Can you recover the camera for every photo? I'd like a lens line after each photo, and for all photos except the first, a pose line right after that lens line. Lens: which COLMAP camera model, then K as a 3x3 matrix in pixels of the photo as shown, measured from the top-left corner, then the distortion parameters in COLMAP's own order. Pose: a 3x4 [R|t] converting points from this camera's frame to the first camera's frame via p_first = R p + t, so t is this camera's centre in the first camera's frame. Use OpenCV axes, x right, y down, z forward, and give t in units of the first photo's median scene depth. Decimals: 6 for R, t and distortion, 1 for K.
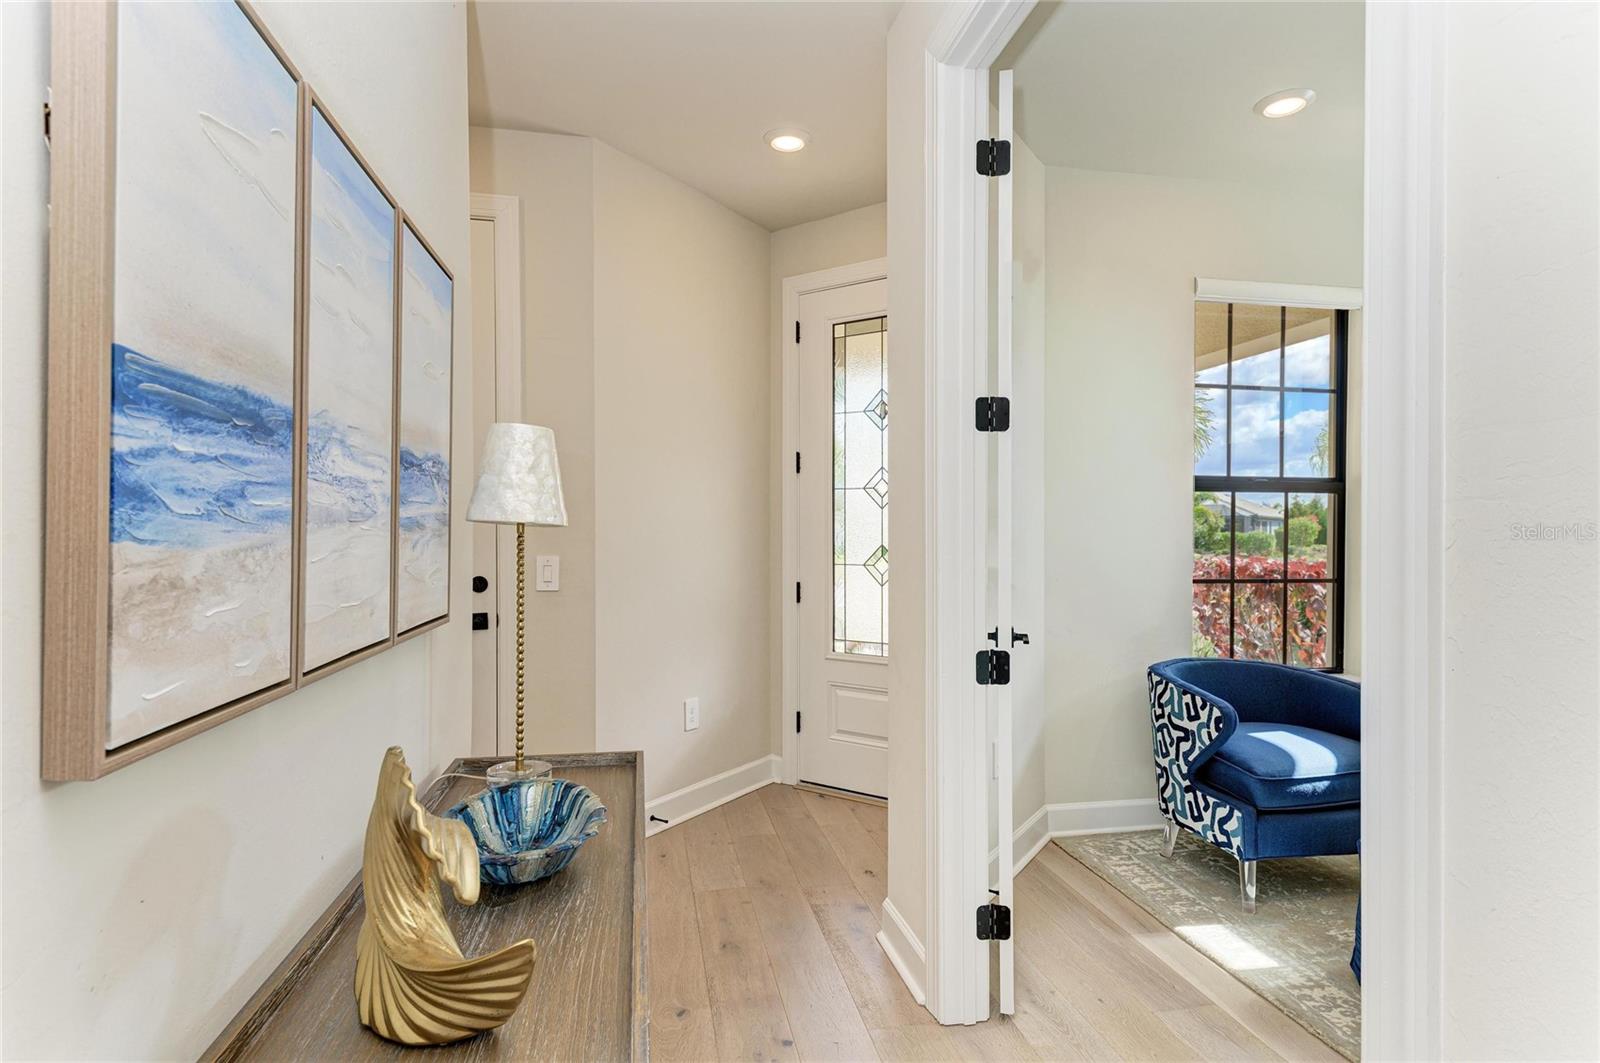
lens RADIAL K [[836.2, 0, 798.6], [0, 836.2, 535.5], [0, 0, 1]] dist [0.025347, 0.000291]
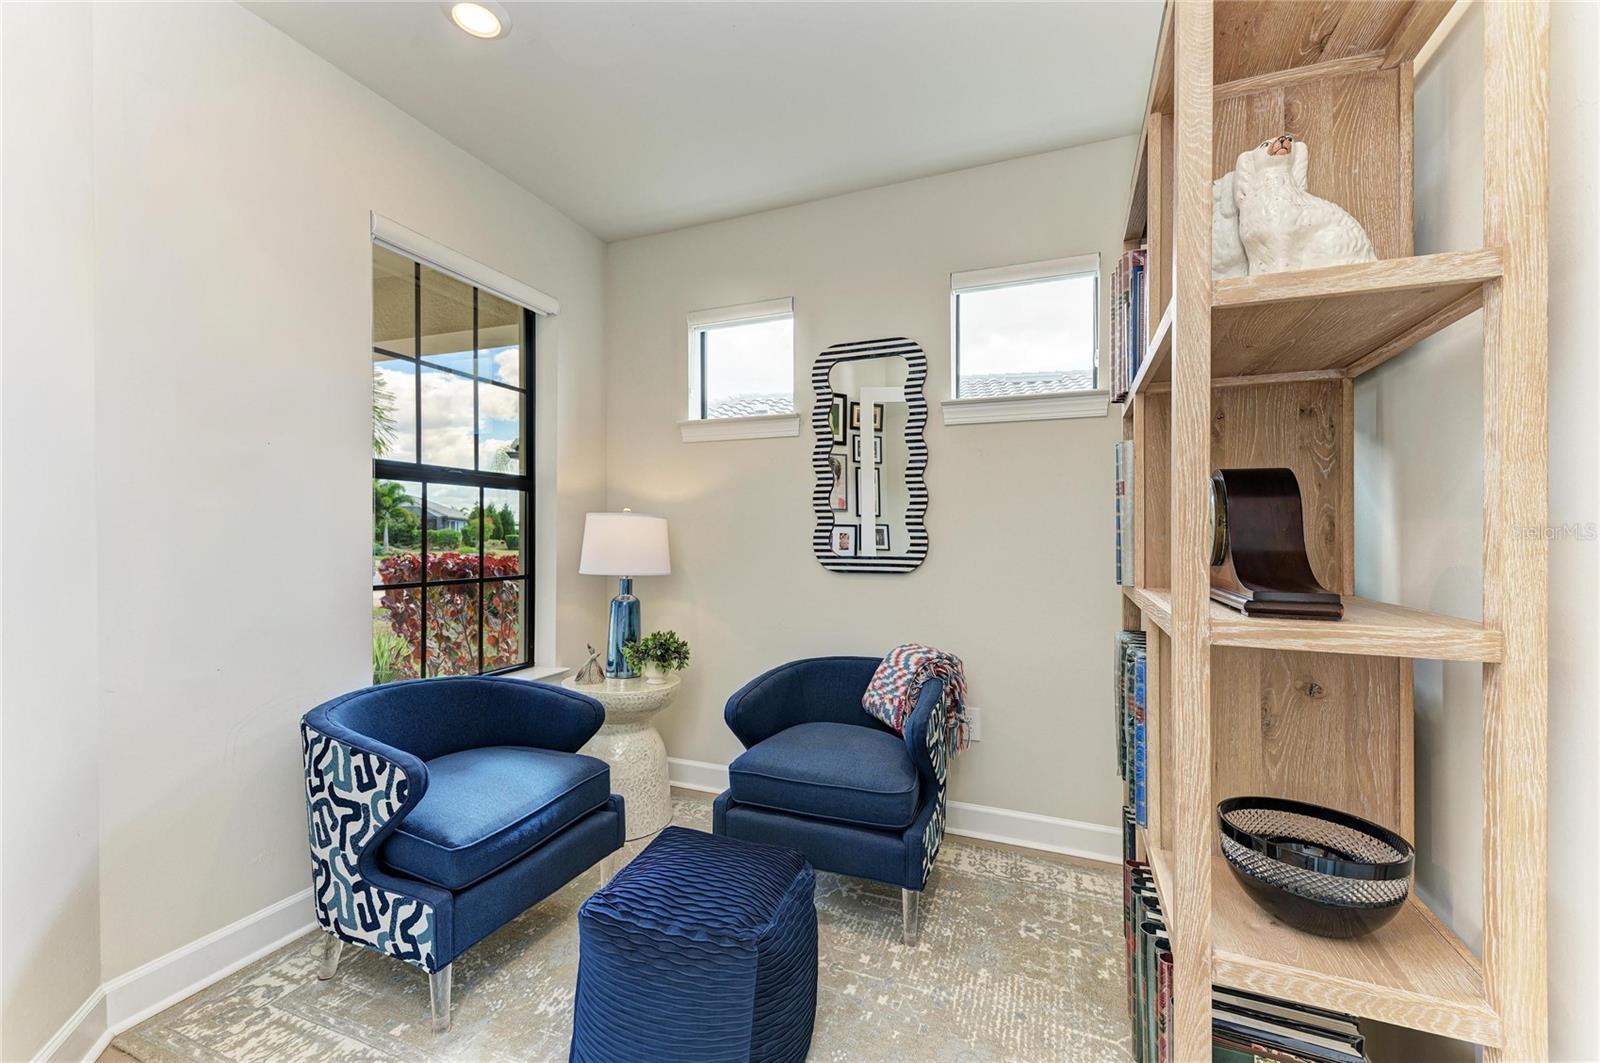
lens RADIAL K [[648.0, 0, 802.0], [0, 648.0, 534.6], [0, 0, 1]] dist [0.006578, -0.001283]
pose [[0.541023, -0.005183, 0.840992, 0.193557], [0.002094, 0.999986, 0.004816, 0.000187], [-0.841005, -0.000844, 0.541027, 0.366568]]
